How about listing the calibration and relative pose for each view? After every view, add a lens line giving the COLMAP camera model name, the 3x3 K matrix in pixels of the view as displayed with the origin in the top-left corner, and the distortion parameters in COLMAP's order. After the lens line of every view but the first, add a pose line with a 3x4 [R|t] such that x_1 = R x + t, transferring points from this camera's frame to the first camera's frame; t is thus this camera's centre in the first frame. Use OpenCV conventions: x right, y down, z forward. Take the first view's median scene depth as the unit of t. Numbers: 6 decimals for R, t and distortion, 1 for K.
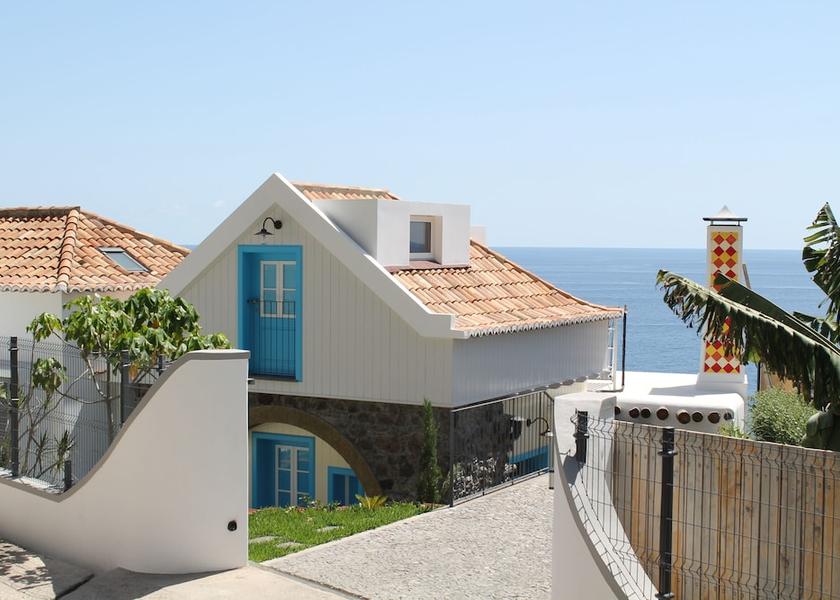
lens RADIAL K [[785.3, 0, 420.0], [0, 785.3, 299.0], [0, 0, 1]] dist [-0.014050, 0.000000]
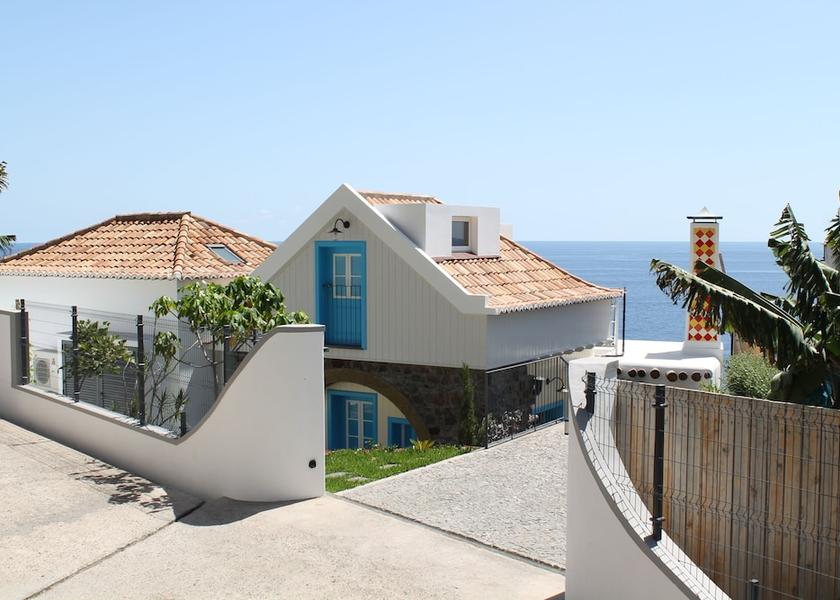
lens RADIAL K [[785.3, 0, 420.7], [0, 785.3, 300.6], [0, 0, 1]] dist [-0.014050, 0.000000]
pose [[0.998439, -0.005771, -0.055556, 0.006514], [0.007454, 0.999518, 0.030125, -0.010344], [0.055355, -0.030492, 0.998001, -0.251514]]
